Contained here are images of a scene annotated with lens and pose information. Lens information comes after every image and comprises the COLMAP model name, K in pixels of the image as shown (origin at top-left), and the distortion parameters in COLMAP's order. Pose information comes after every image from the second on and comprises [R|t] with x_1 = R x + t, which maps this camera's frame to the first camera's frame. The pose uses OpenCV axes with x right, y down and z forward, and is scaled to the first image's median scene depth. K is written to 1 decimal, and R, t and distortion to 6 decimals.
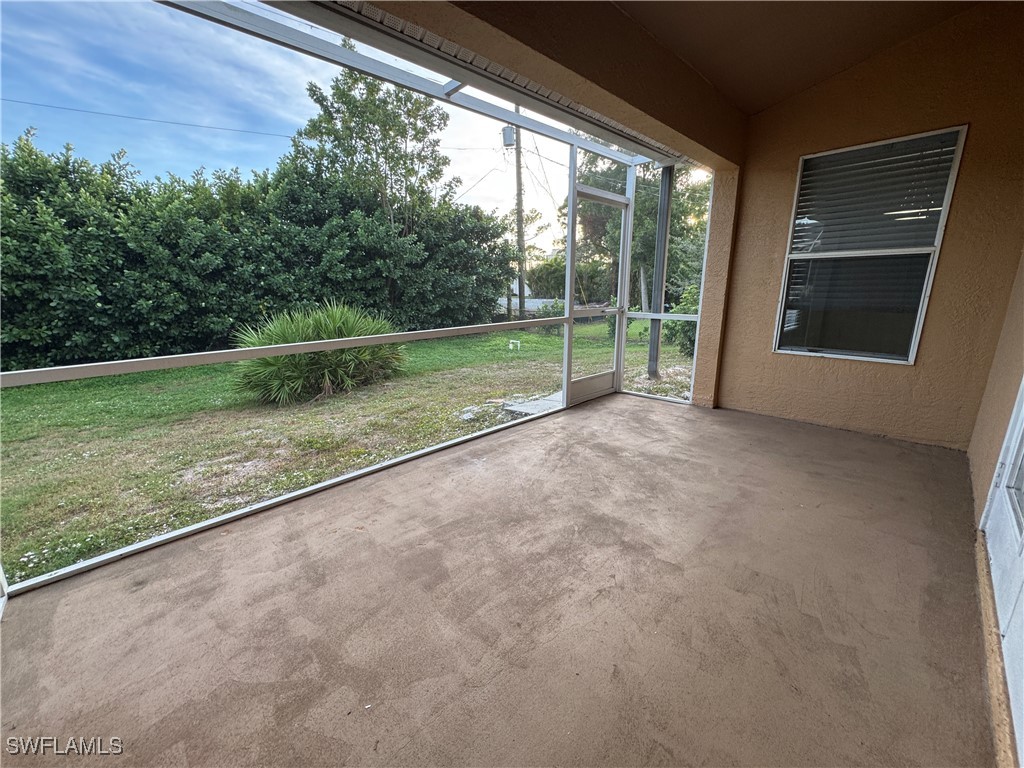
lens RADIAL K [[408.1, 0, 512.0], [0, 408.1, 385.5], [0, 0, 1]] dist [-0.004453, -0.000043]
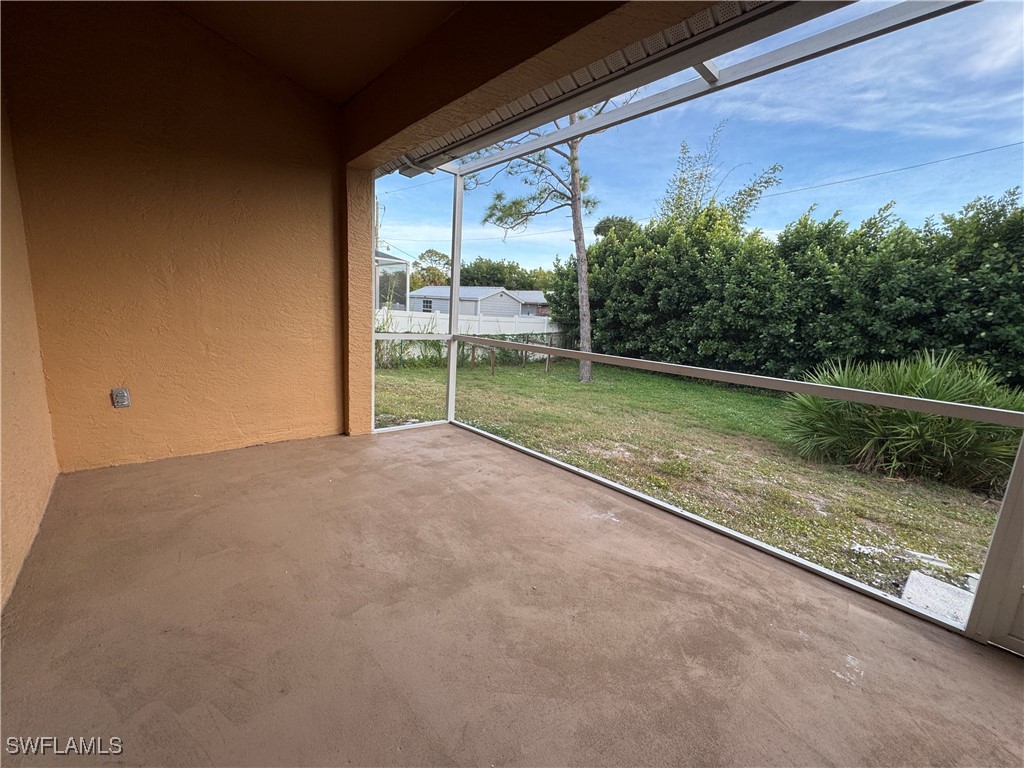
lens RADIAL K [[408.1, 0, 512.0], [0, 408.1, 385.5], [0, 0, 1]] dist [-0.004453, -0.000043]
pose [[-0.026101, 0.184792, -0.982431, 0.573594], [-0.298678, 0.936433, 0.184076, -0.132458], [0.953997, 0.298235, 0.030752, 0.581764]]
